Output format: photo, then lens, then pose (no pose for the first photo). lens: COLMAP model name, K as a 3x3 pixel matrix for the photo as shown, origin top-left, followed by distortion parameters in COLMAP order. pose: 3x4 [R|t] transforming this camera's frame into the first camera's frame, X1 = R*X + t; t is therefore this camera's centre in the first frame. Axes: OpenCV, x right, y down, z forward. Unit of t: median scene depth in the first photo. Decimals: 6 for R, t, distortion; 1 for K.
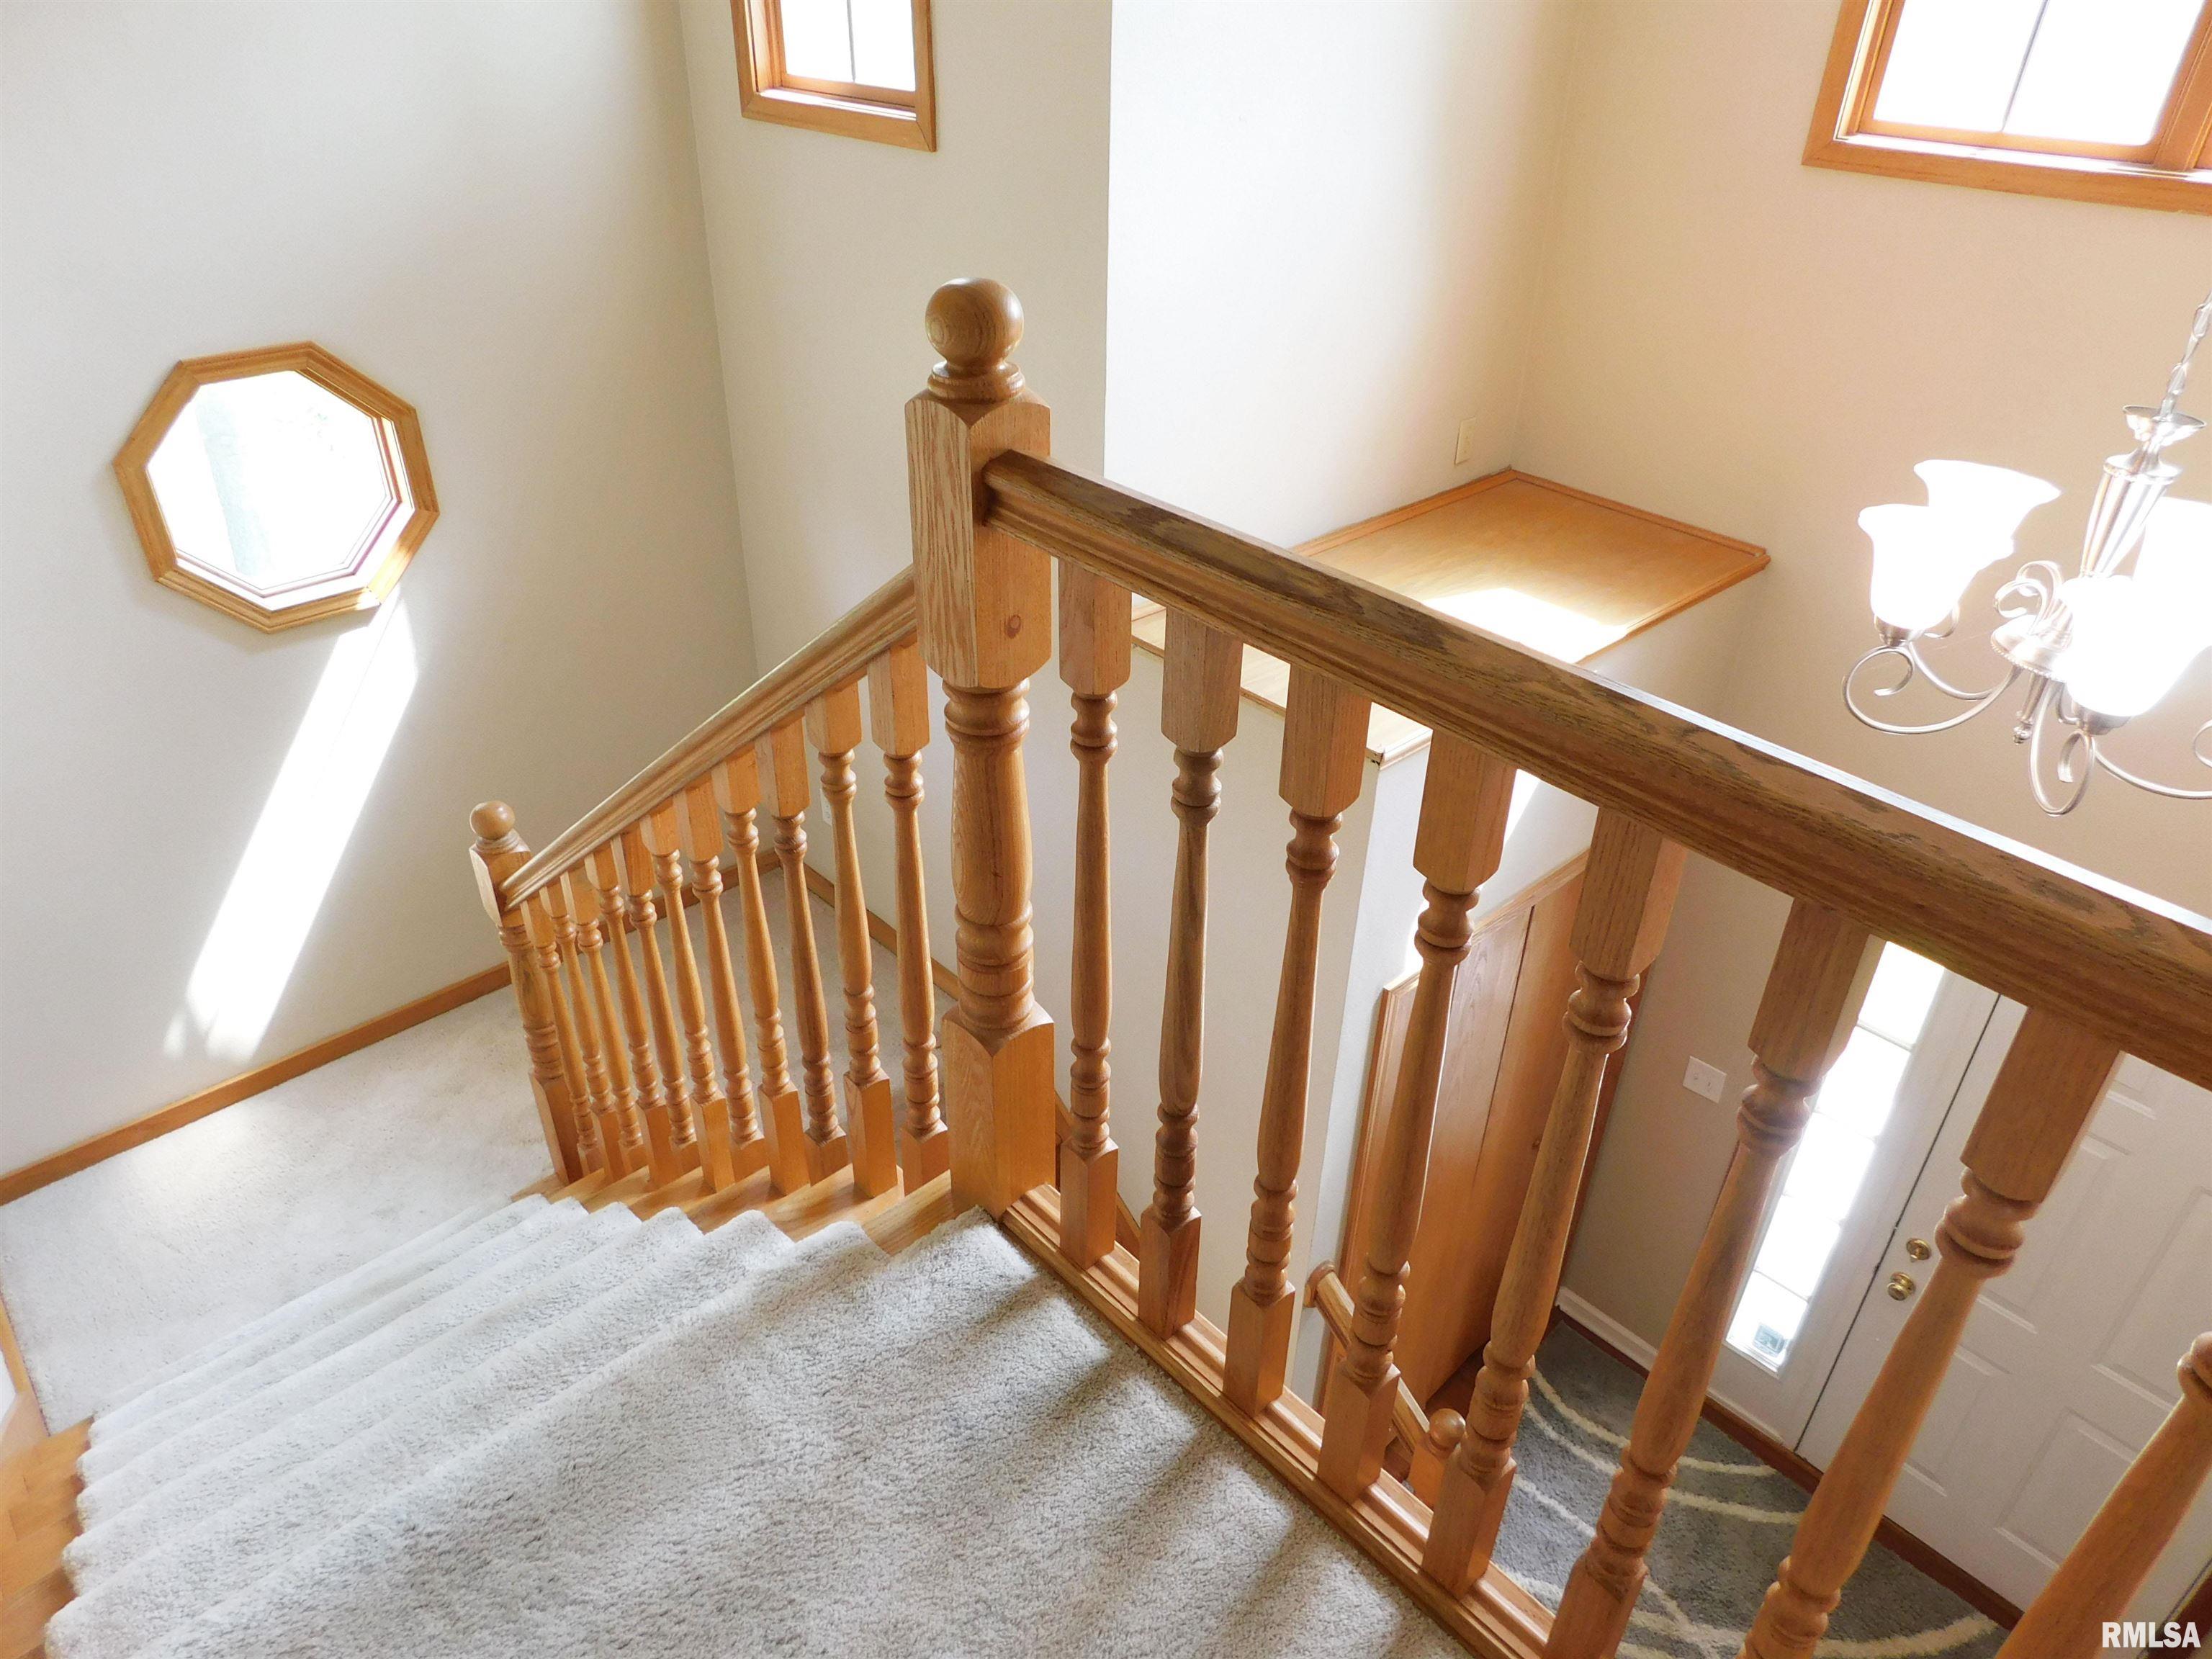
lens RADIAL K [[1463.7, 0, 1099.8], [0, 1463.7, 829.1], [0, 0, 1]] dist [-0.032518, 0.001213]
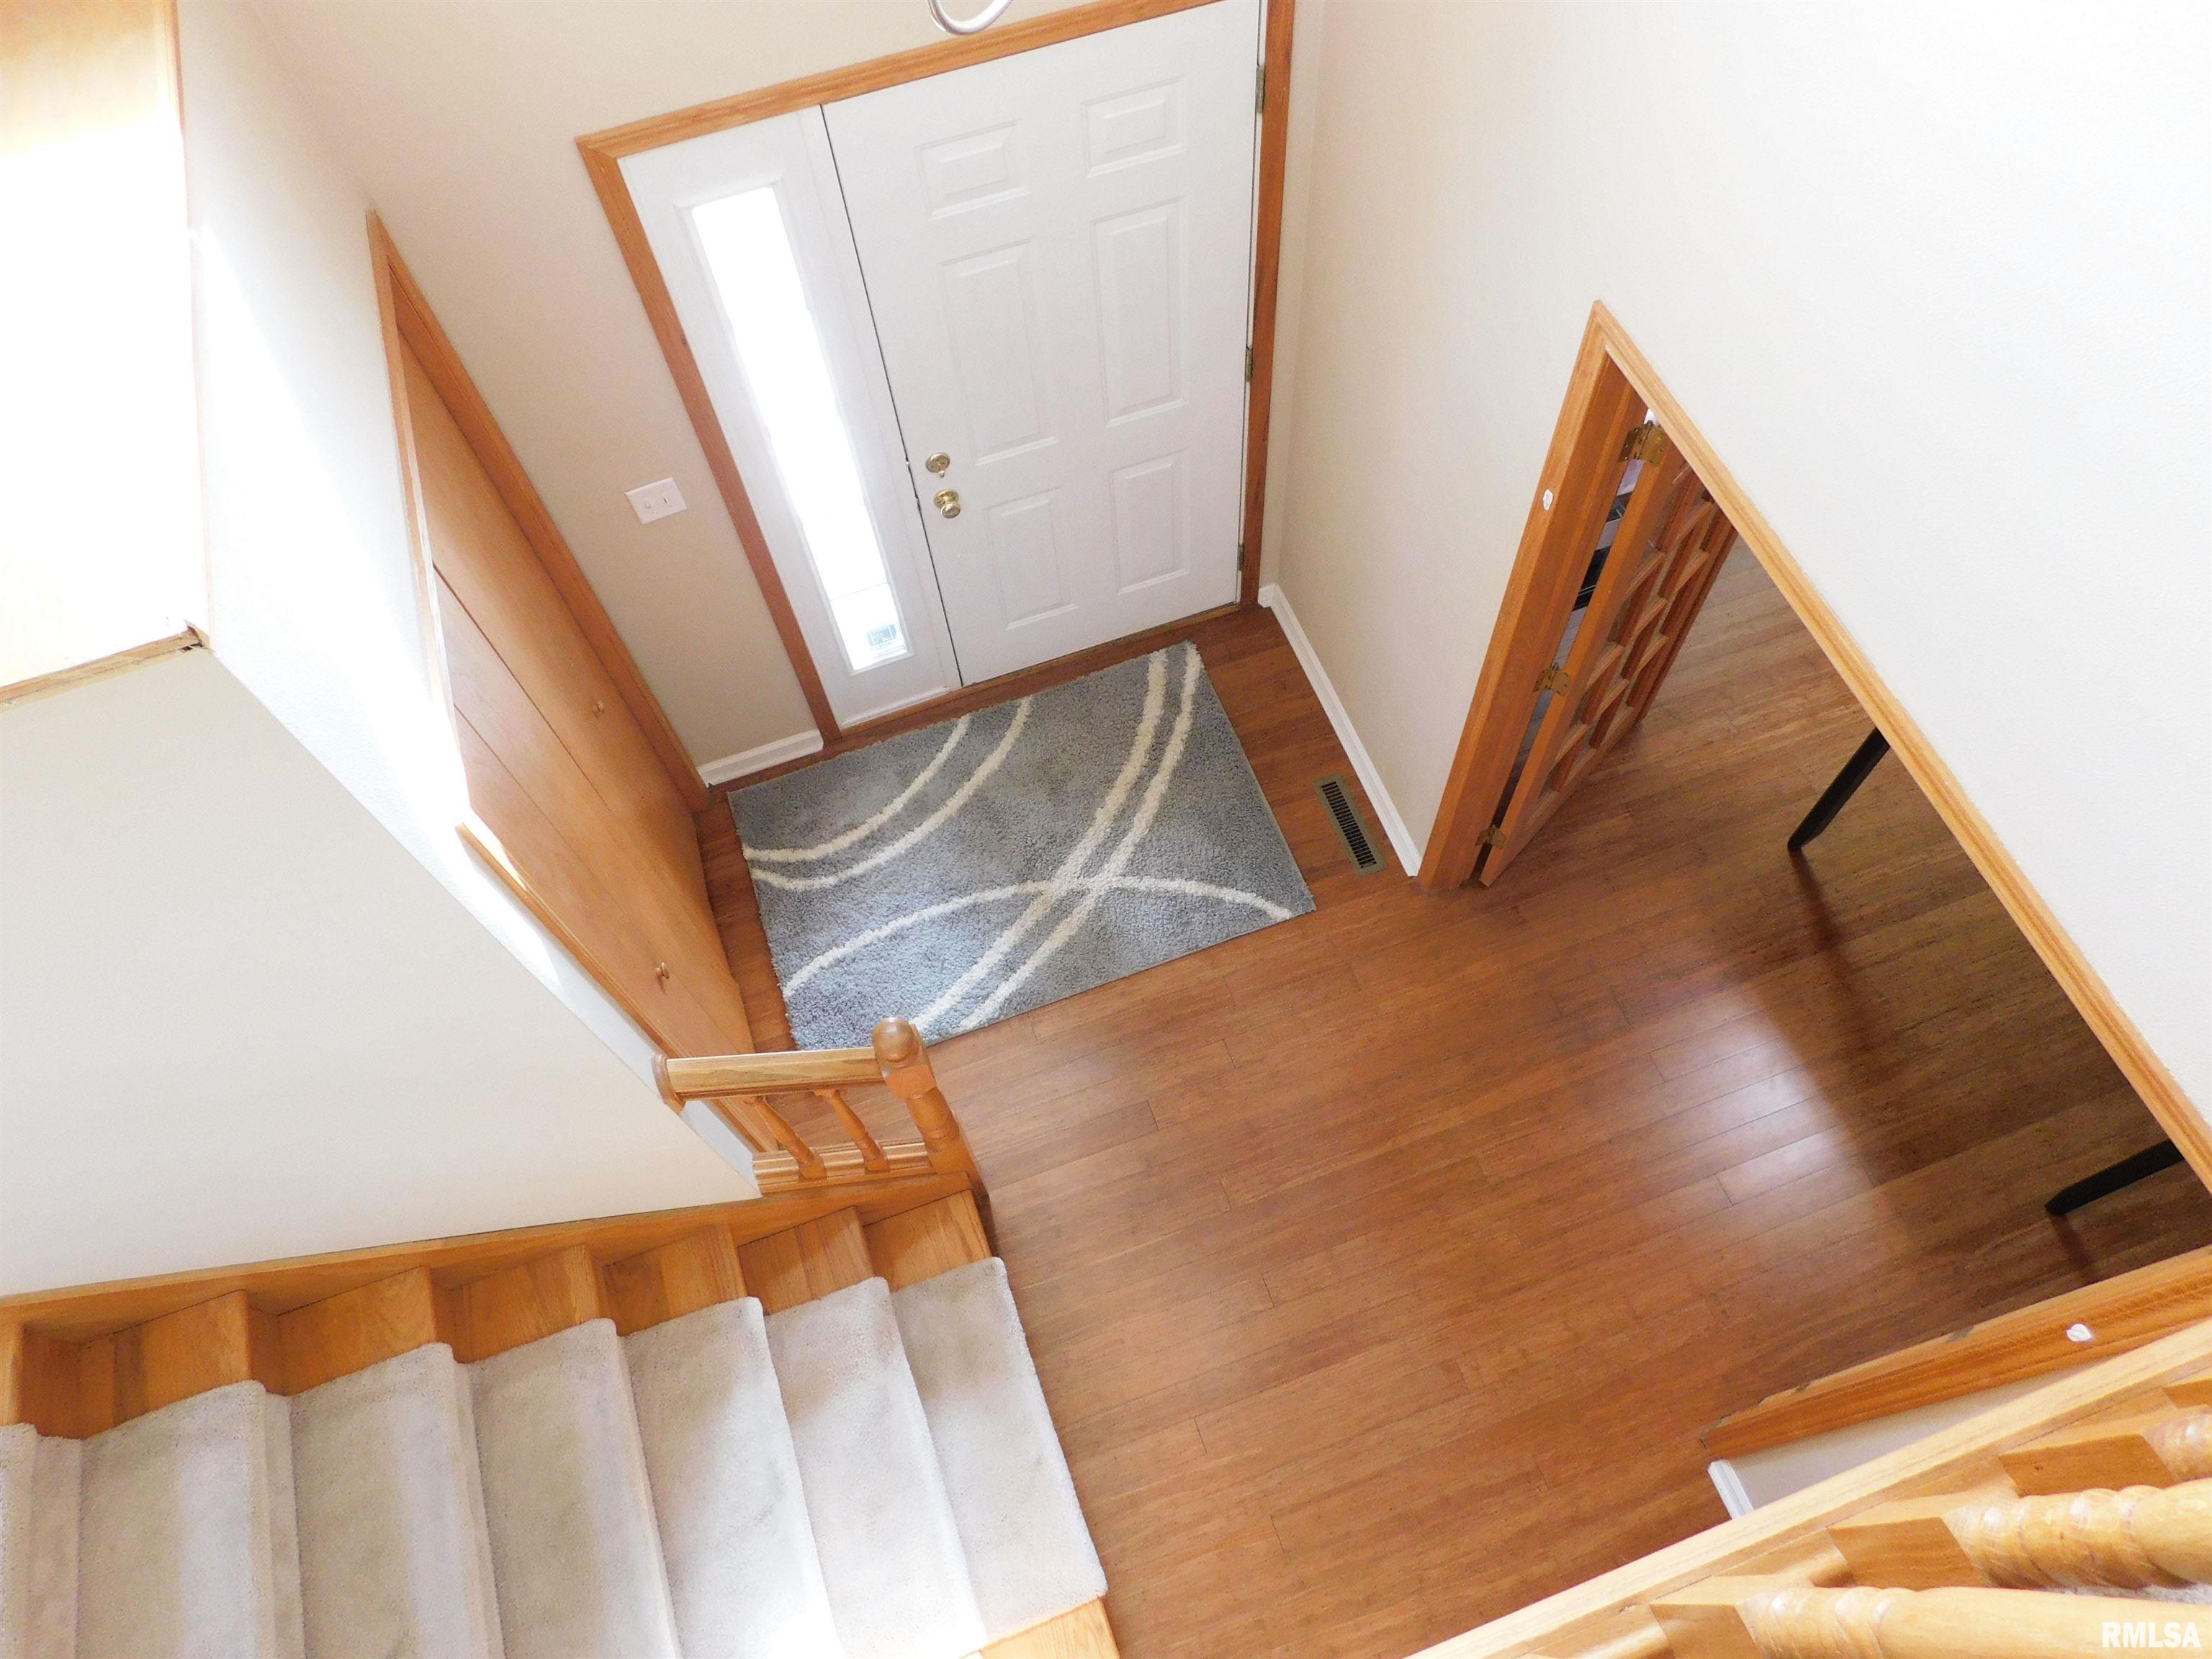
lens RADIAL K [[1463.7, 0, 1107.1], [0, 1463.7, 818.4], [0, 0, 1]] dist [-0.032518, 0.001213]
pose [[0.395849, -0.823000, 0.407400, 0.036030], [0.549230, 0.567725, 0.613217, -0.084233], [-0.735969, -0.018985, 0.676749, 0.250460]]
